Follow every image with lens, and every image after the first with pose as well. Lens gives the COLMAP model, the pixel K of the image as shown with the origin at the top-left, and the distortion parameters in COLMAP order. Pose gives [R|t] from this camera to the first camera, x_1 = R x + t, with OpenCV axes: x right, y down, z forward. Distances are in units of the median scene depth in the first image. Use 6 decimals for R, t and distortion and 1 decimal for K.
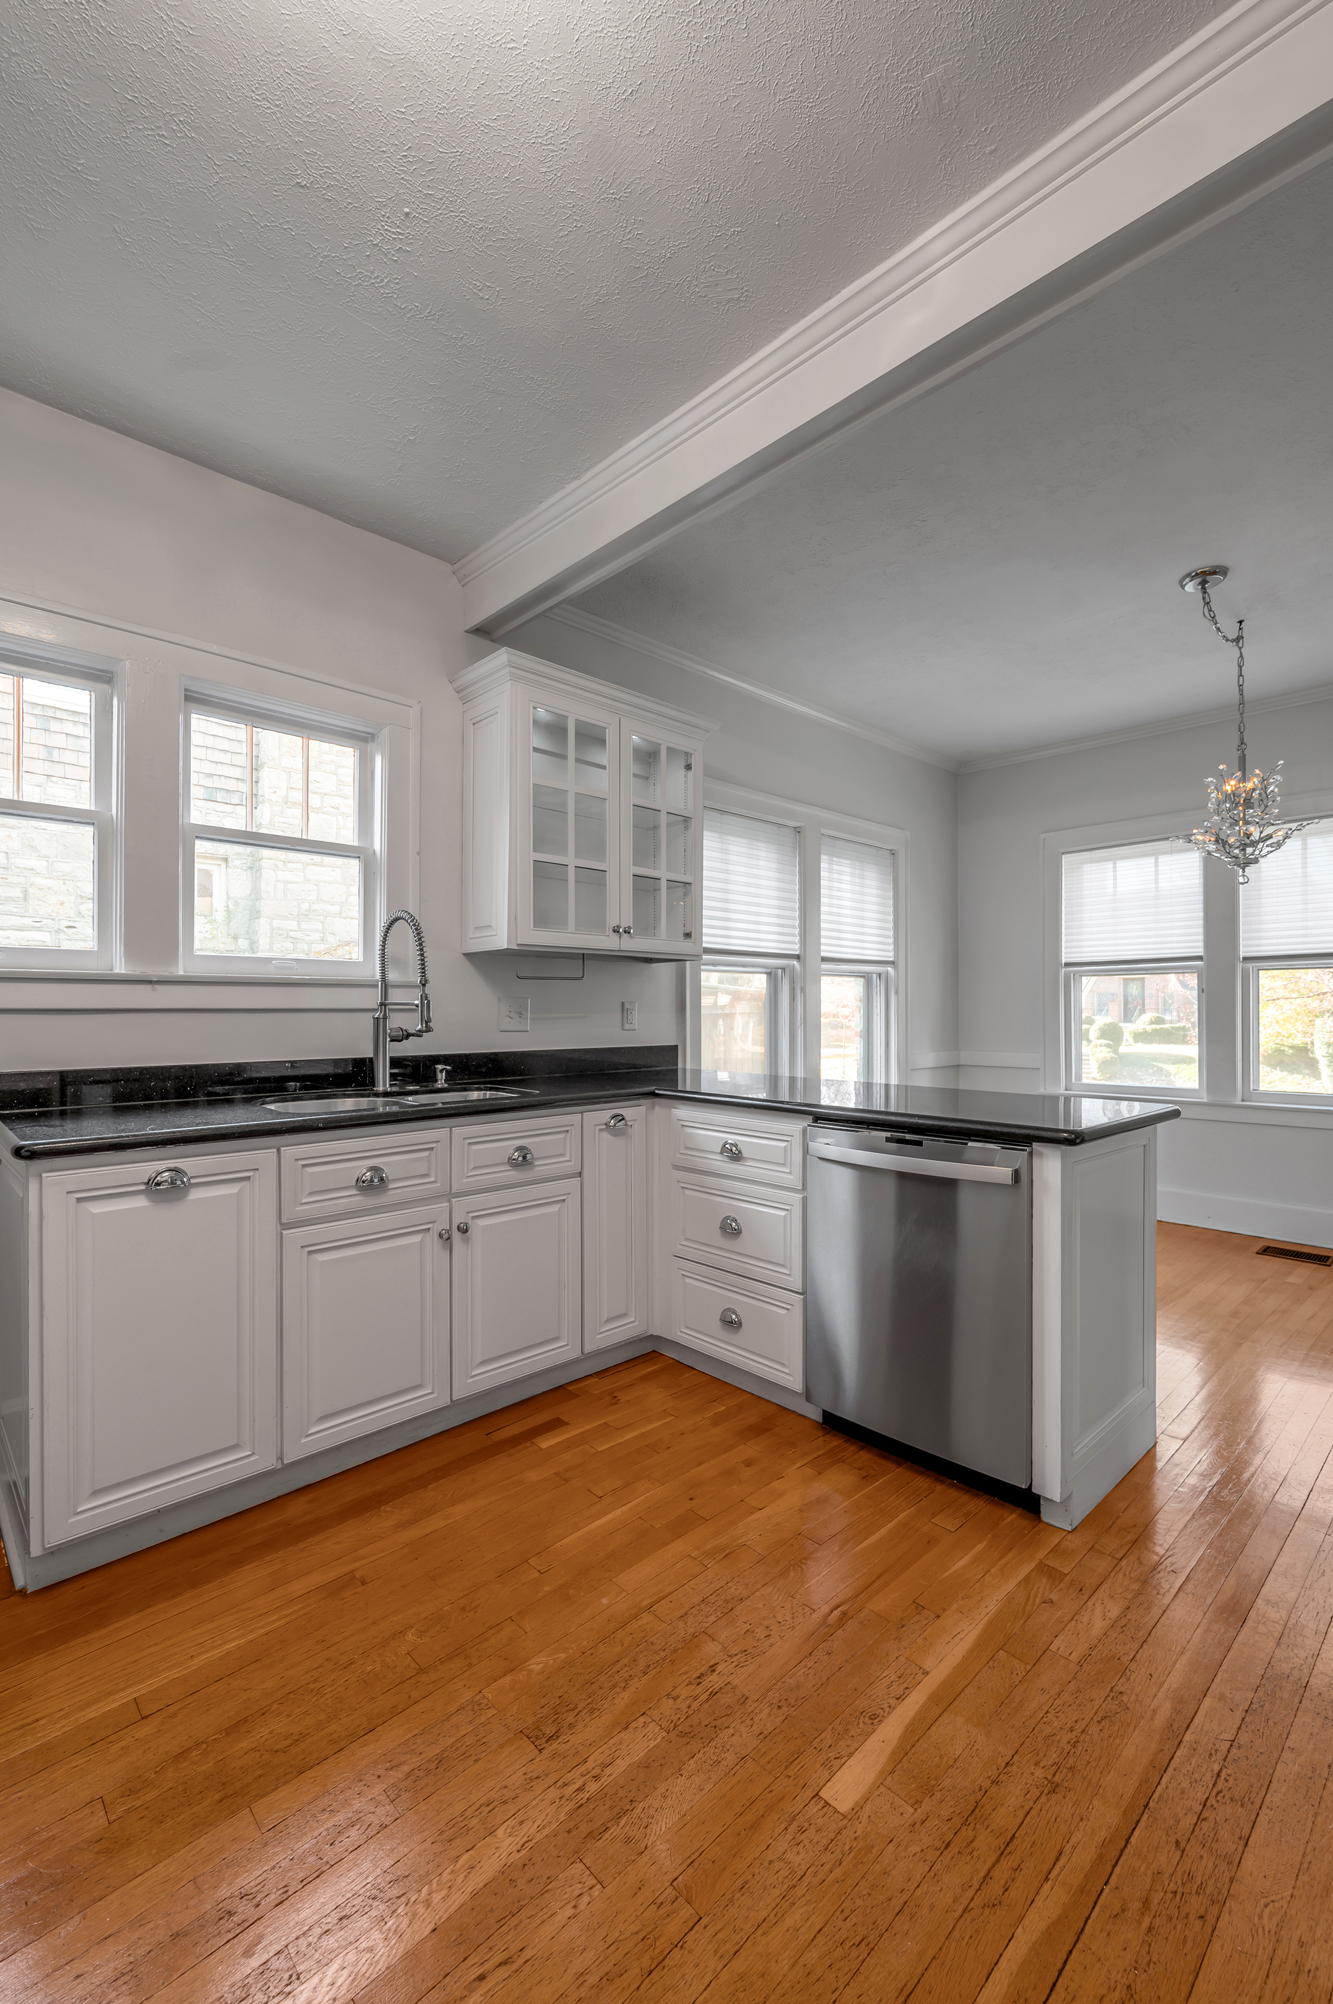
lens RADIAL K [[837.9, 0, 664.7], [0, 837.9, 1006.4], [0, 0, 1]] dist [-0.001430, -0.000039]
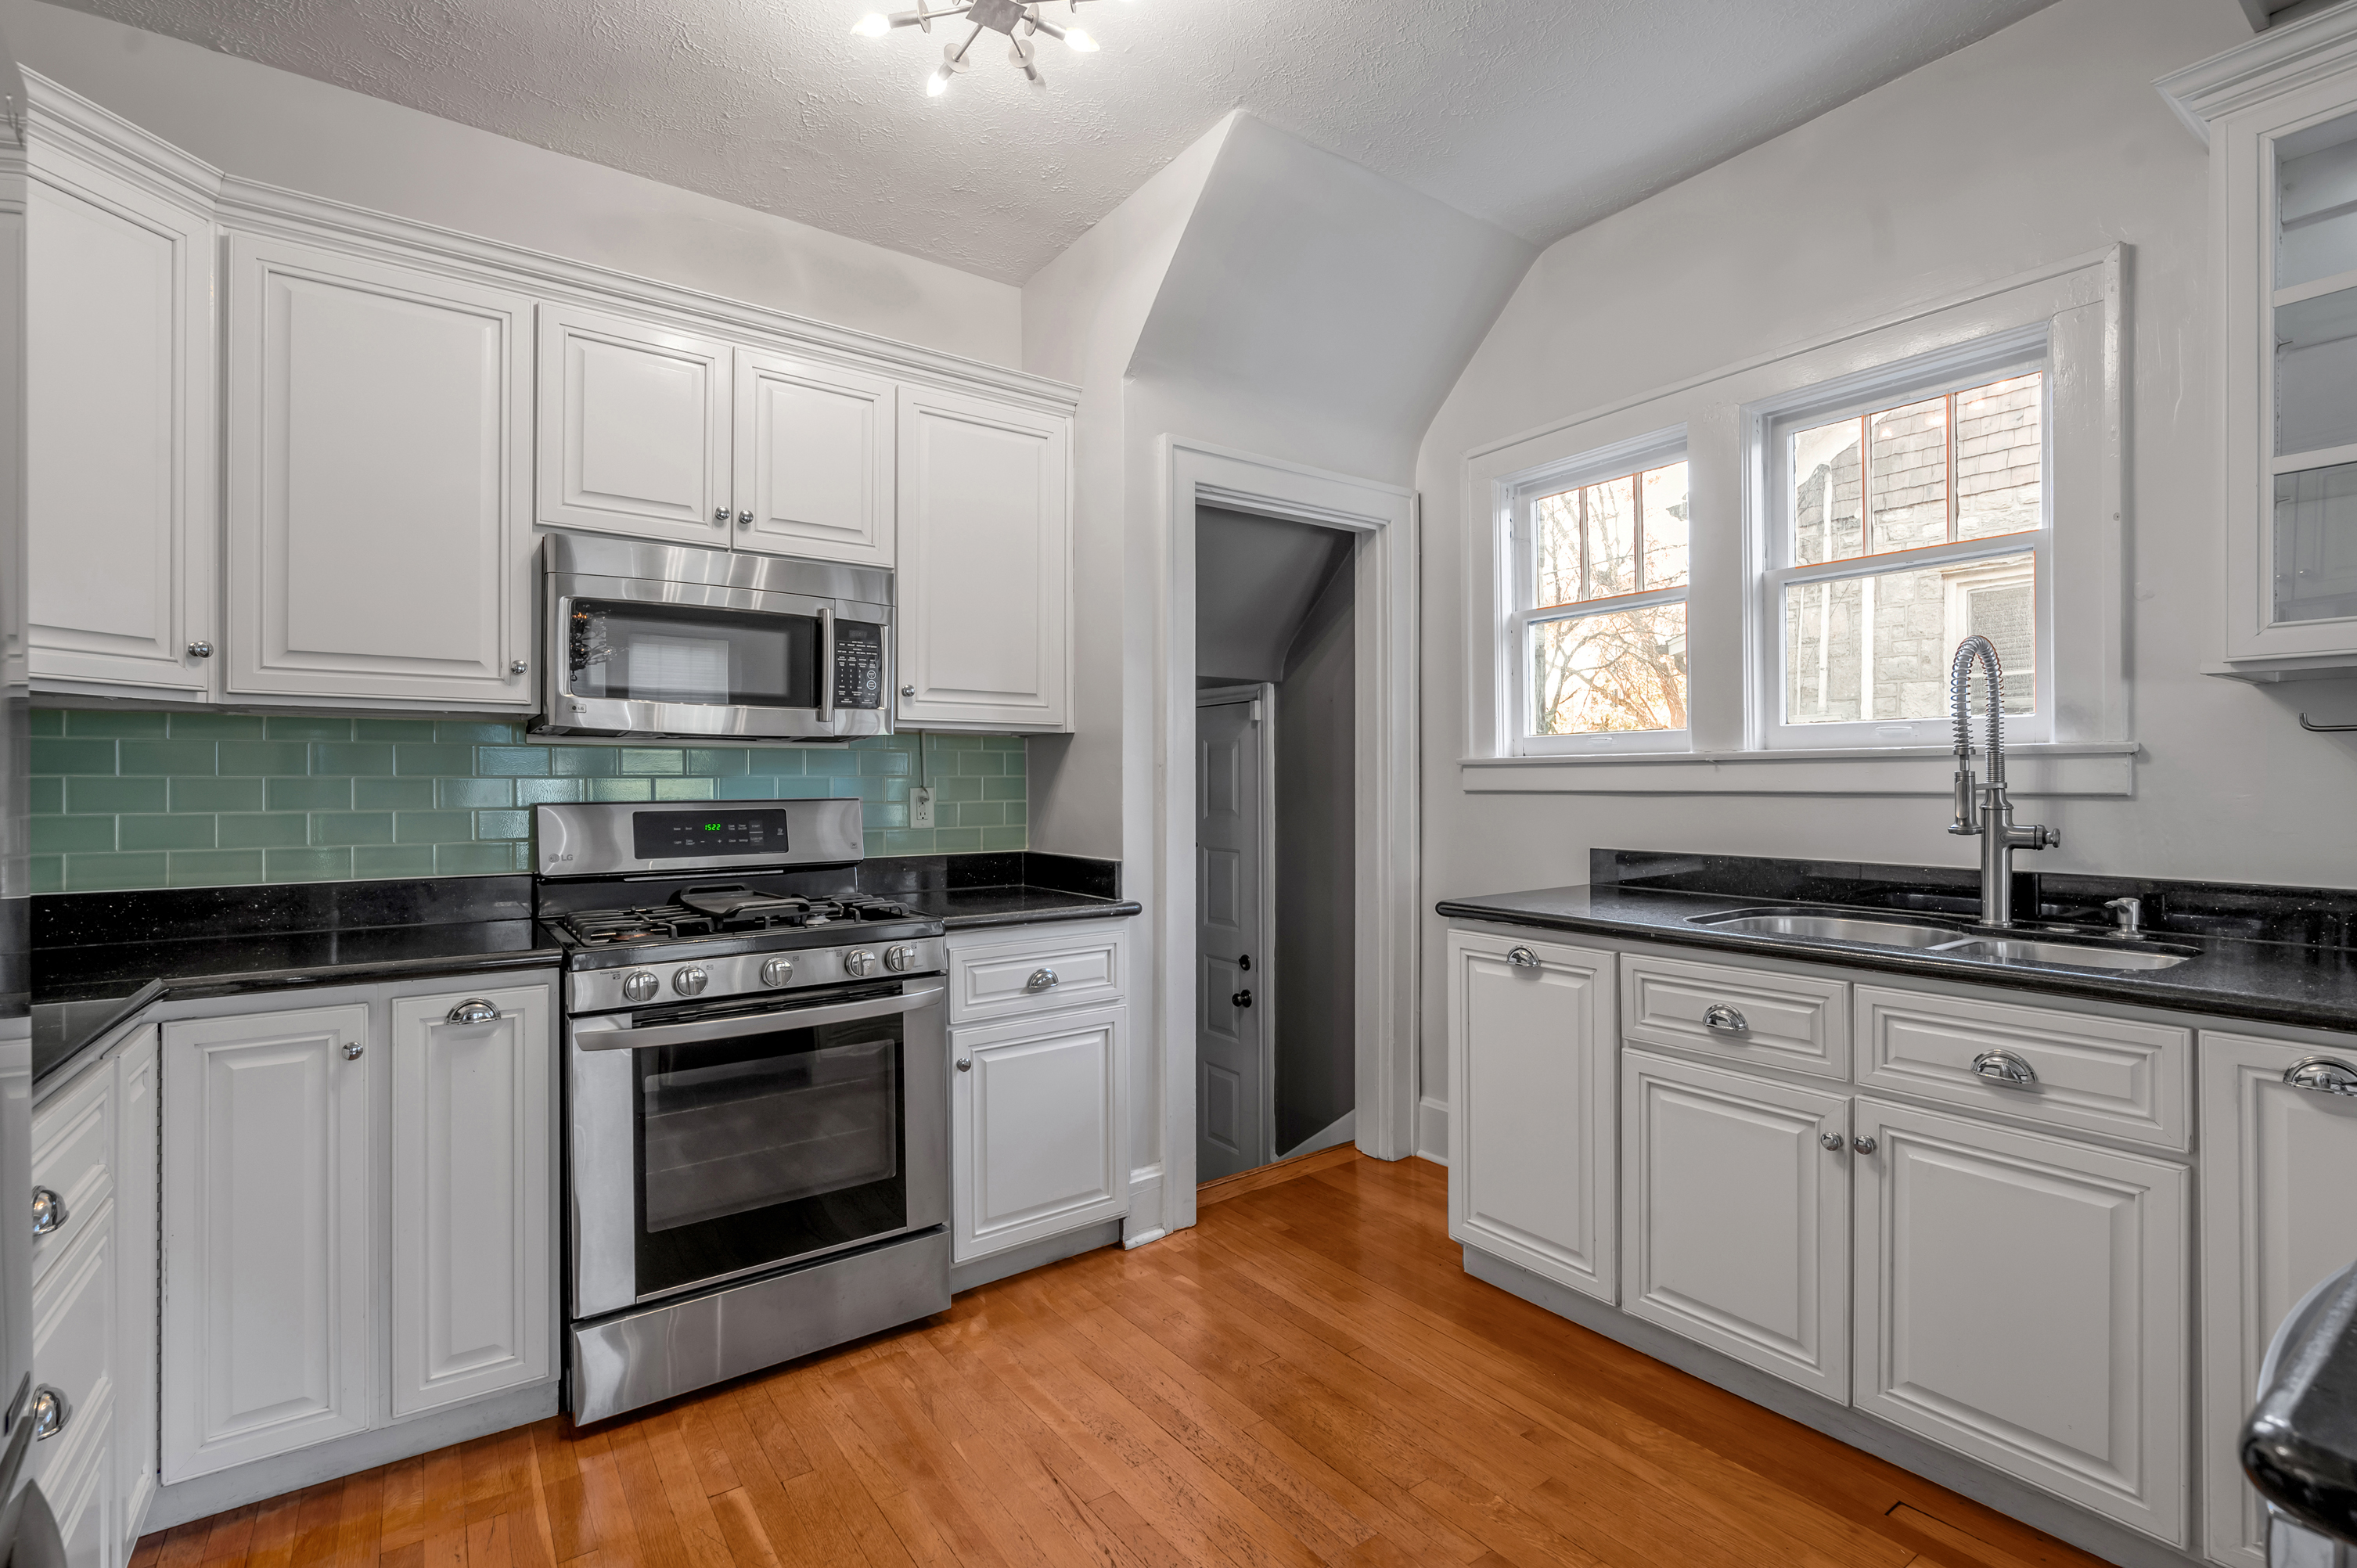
lens RADIAL K [[1083.7, 0, 1190.5], [0, 1083.7, 781.6], [0, 0, 1]] dist [0.000151, 0.000390]
pose [[-0.132192, 0.004733, -0.991213, 0.740240], [0.009946, 0.999945, 0.003448, -0.020437], [0.991174, -0.009402, -0.132232, 0.706277]]
